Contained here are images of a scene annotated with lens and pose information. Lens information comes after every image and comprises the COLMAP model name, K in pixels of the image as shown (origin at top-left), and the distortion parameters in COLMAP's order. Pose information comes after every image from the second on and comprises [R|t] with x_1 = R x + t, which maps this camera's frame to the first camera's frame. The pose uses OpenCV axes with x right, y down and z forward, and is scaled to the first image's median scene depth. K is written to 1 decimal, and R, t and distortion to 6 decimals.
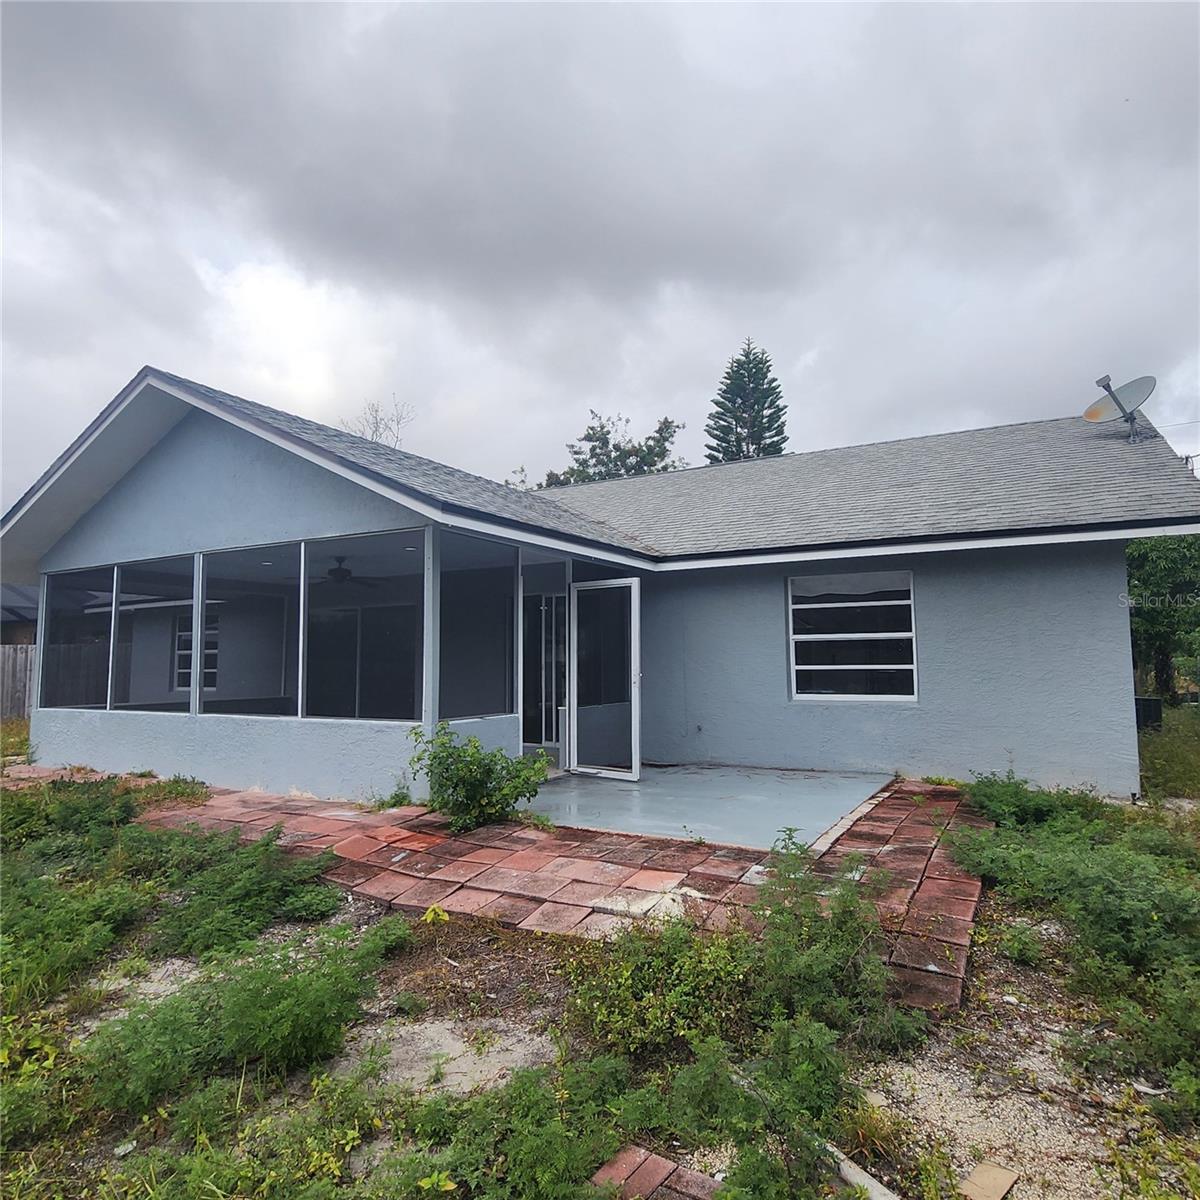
lens RADIAL K [[794.1, 0, 598.4], [0, 794.1, 597.1], [0, 0, 1]] dist [0.000570, -0.002962]
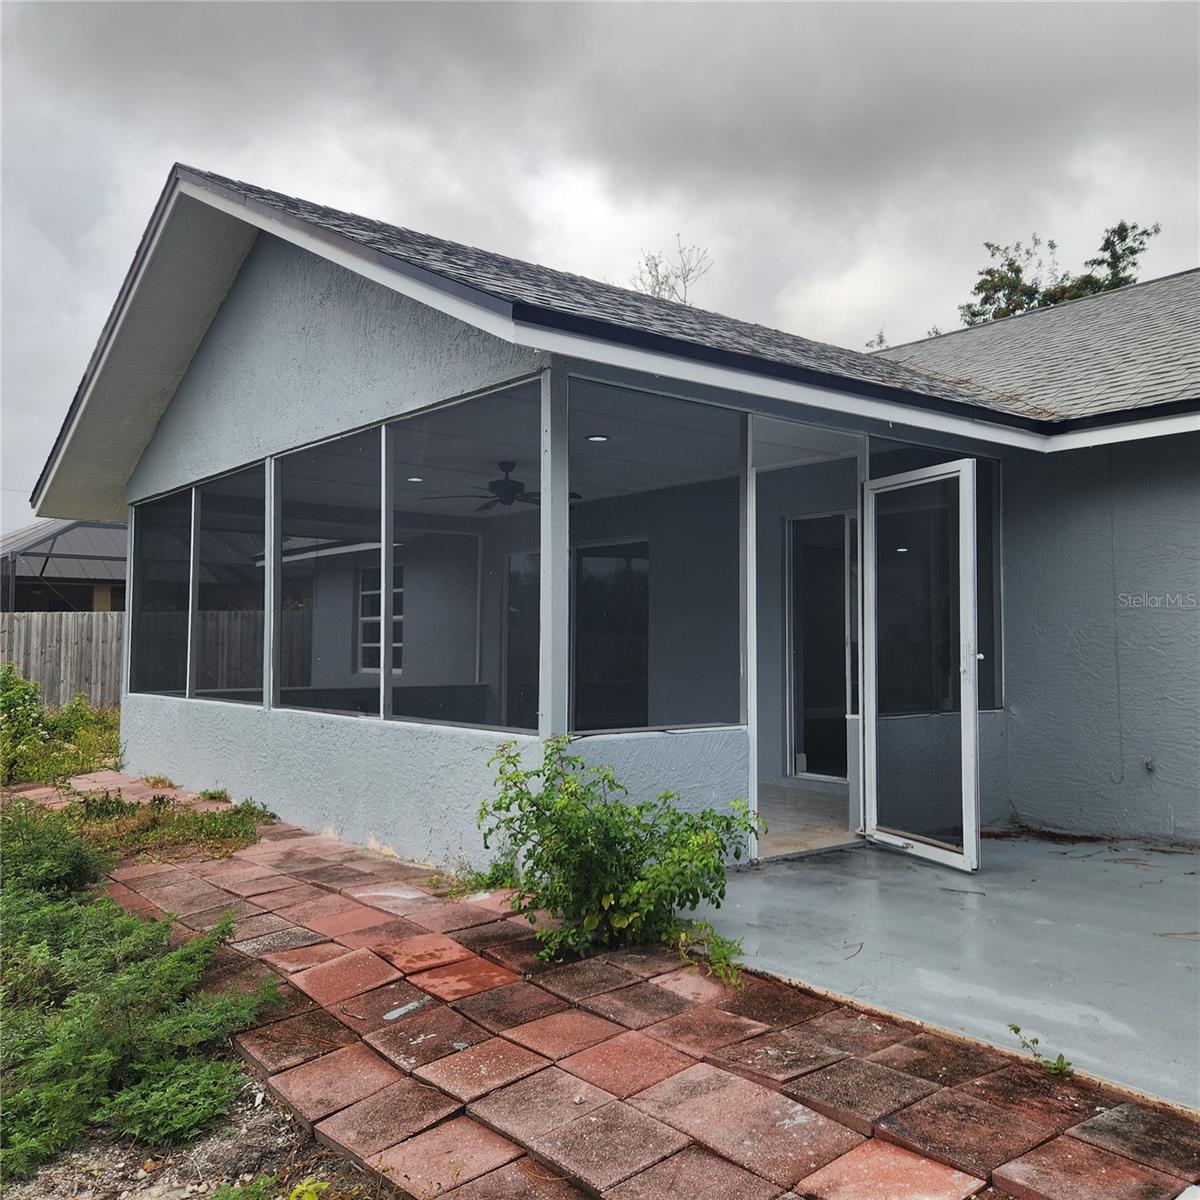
lens RADIAL K [[1088.1, 0, 636.5], [0, 1088.1, 574.6], [0, 0, 1]] dist [0.067536, -0.052346]
pose [[0.933990, -0.010409, -0.357148, 0.097225], [0.016250, 0.999779, 0.013356, 0.035888], [0.356930, -0.018278, 0.933952, 0.303126]]
